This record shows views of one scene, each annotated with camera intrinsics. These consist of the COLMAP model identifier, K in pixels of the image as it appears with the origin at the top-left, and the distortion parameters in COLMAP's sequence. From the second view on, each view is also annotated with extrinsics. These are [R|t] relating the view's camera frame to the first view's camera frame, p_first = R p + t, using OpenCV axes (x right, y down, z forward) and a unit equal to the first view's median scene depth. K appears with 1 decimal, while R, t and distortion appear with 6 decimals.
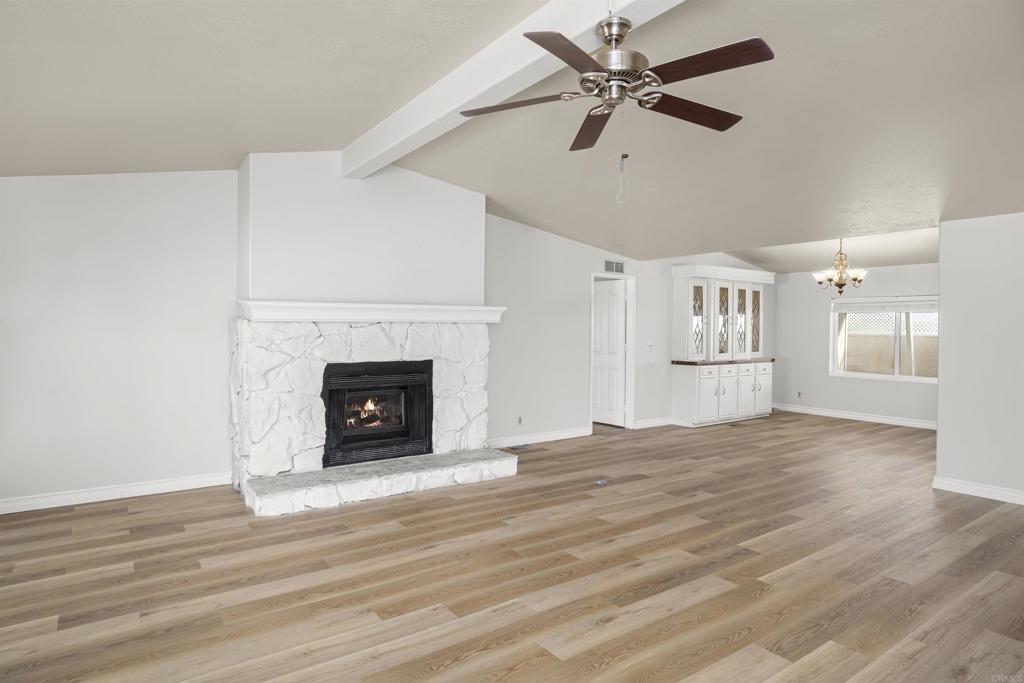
lens RADIAL K [[589.8, 0, 512.0], [0, 589.8, 331.0], [0, 0, 1]] dist [-0.021563, 0.001812]
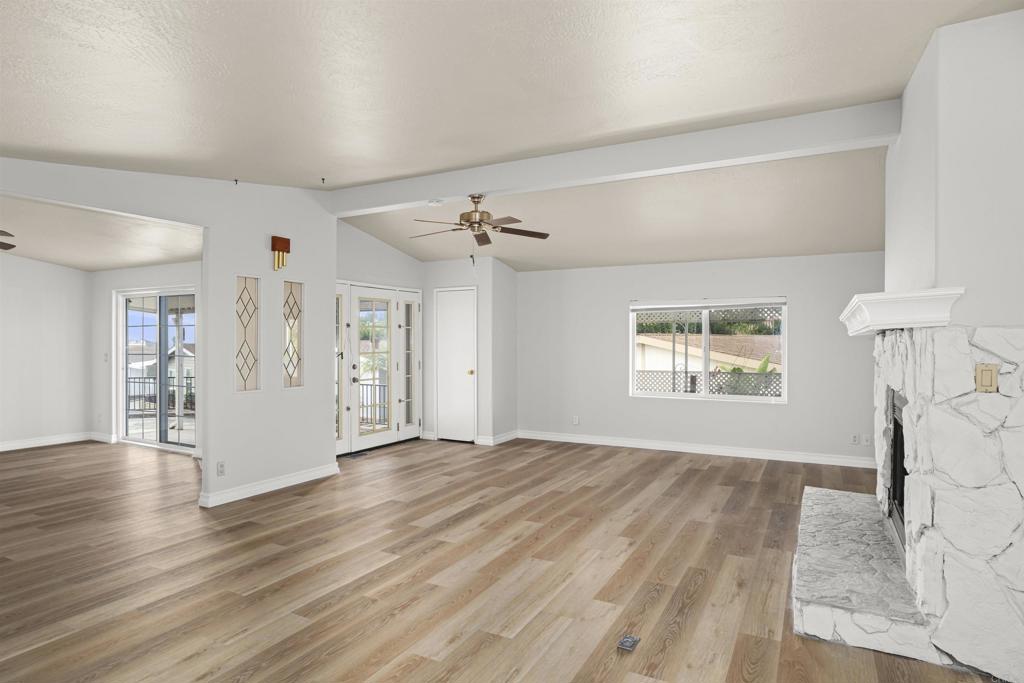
lens RADIAL K [[575.2, 0, 512.0], [0, 575.2, 341.5], [0, 0, 1]] dist [-0.080263, 0.000090]
pose [[-0.898178, -0.004389, -0.439610, 0.619909], [-0.005148, 0.999987, 0.000535, -0.003580], [0.439602, 0.002744, -0.898189, 1.889086]]
